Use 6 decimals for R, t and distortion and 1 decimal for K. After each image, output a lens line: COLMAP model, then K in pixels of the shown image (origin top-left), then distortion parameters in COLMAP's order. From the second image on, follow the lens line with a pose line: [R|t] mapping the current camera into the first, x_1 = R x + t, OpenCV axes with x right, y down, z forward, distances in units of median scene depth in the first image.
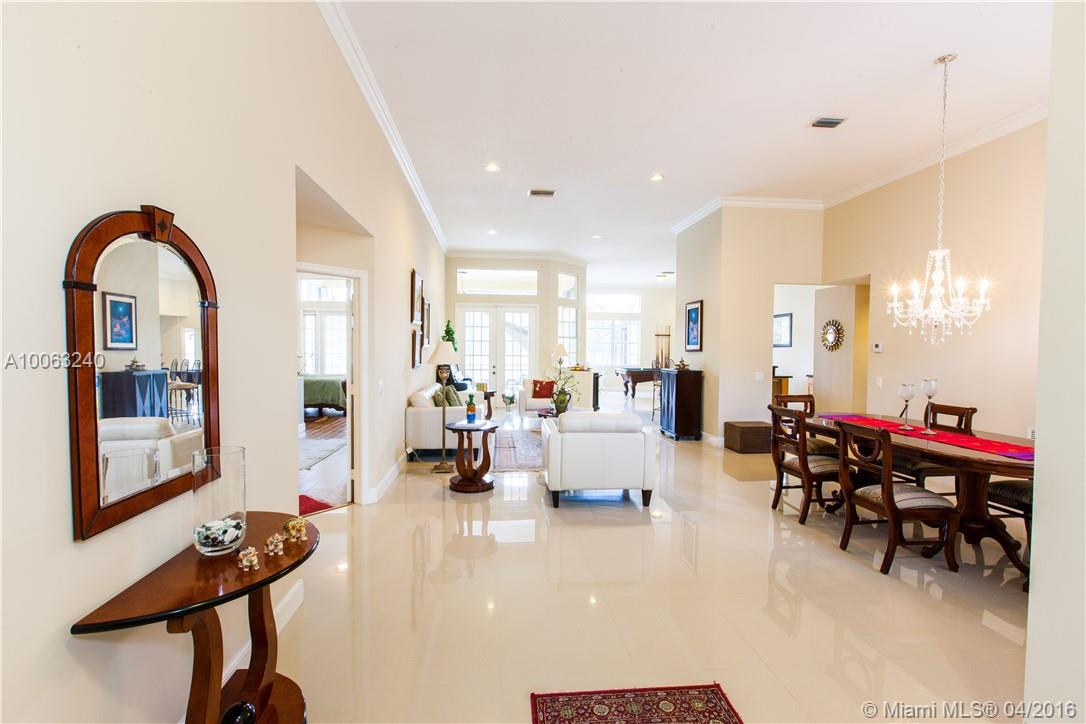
lens RADIAL K [[482.8, 0, 538.3], [0, 482.8, 366.7], [0, 0, 1]] dist [0.000059, 0.000375]
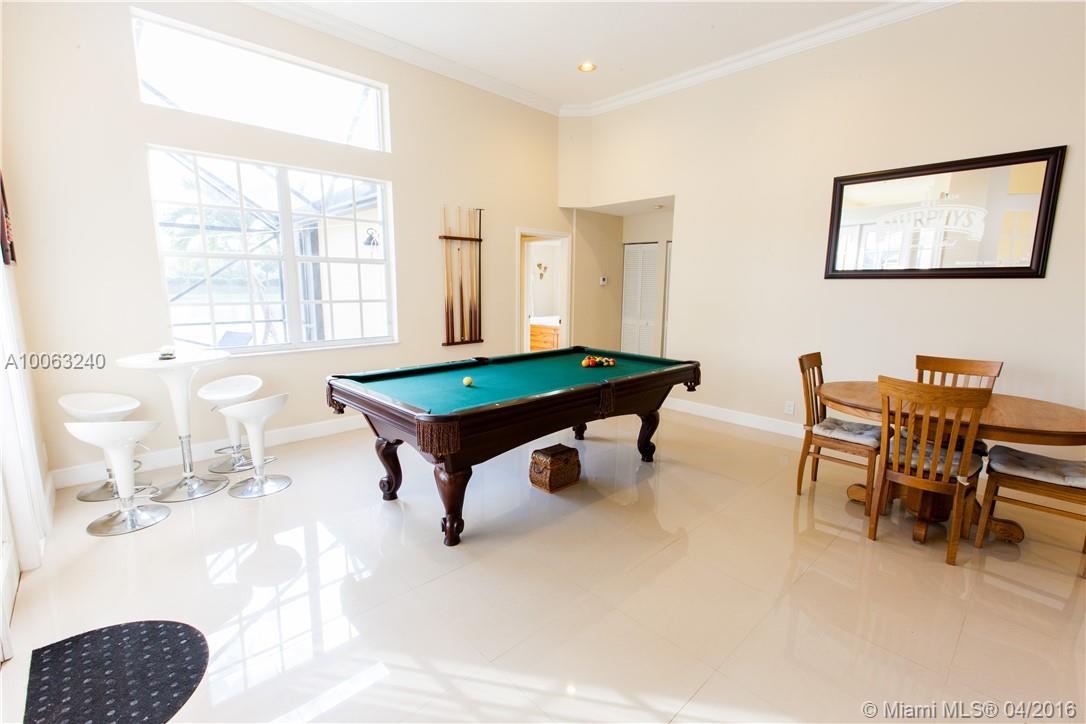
lens RADIAL K [[482.8, 0, 547.9], [0, 482.8, 362.9], [0, 0, 1]] dist [0.000059, 0.000375]
pose [[0.779314, -0.103299, 0.618060, 0.234194], [0.019934, 0.989907, 0.140313, -0.066516], [-0.626316, -0.097028, 0.773508, 1.708360]]
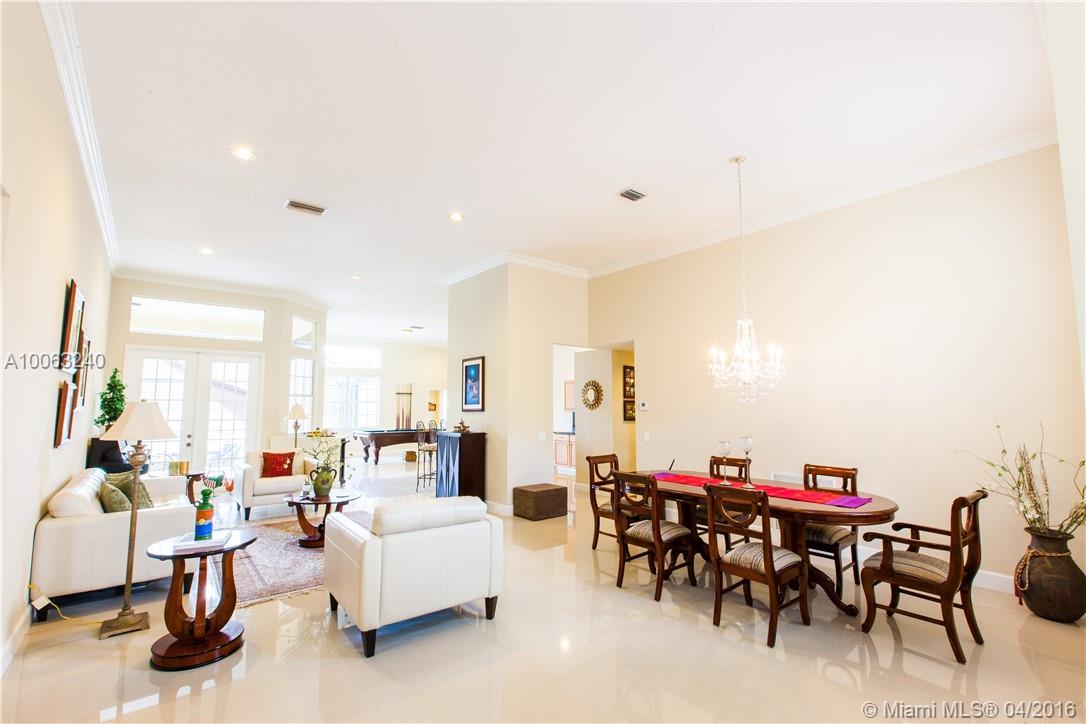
lens RADIAL K [[482.8, 0, 540.0], [0, 482.8, 364.9], [0, 0, 1]] dist [0.000059, 0.000375]
pose [[0.834396, 0.039402, 0.549755, -0.092441], [0.028948, 0.992932, -0.115103, -0.011559], [-0.550404, 0.111956, 0.827358, 0.181555]]
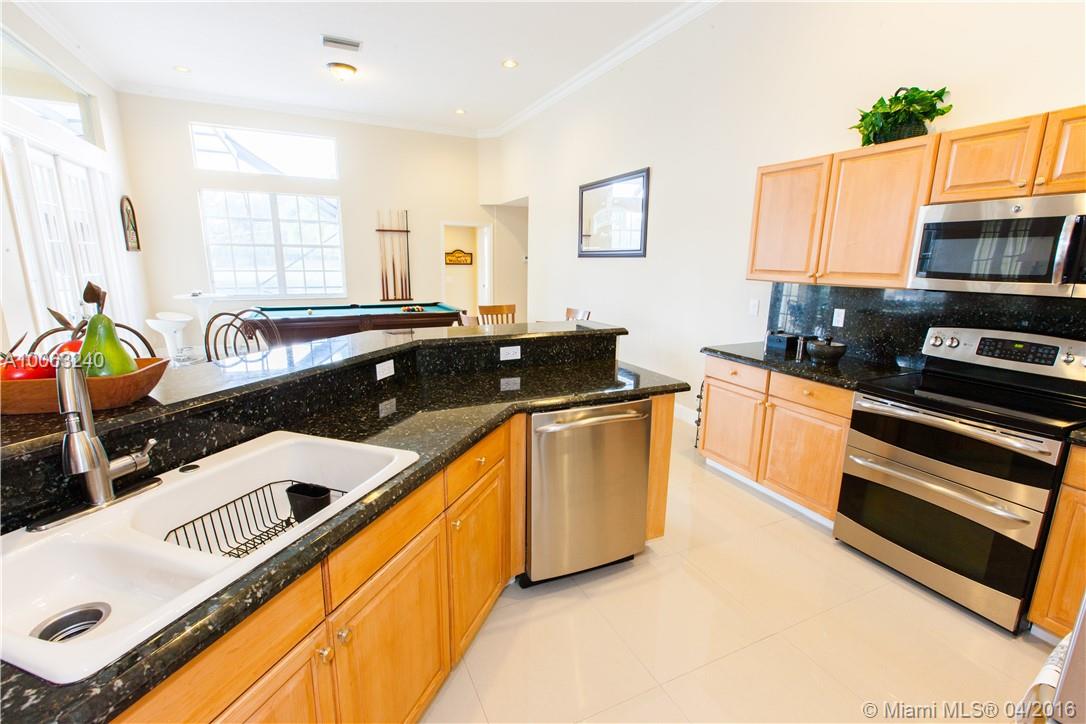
lens RADIAL K [[482.8, 0, 545.2], [0, 482.8, 363.8], [0, 0, 1]] dist [0.000059, 0.000375]
pose [[0.936495, -0.075543, 0.342447, 0.538286], [0.011617, 0.982669, 0.185003, -0.052313], [-0.350487, -0.169276, 0.921143, 1.144621]]
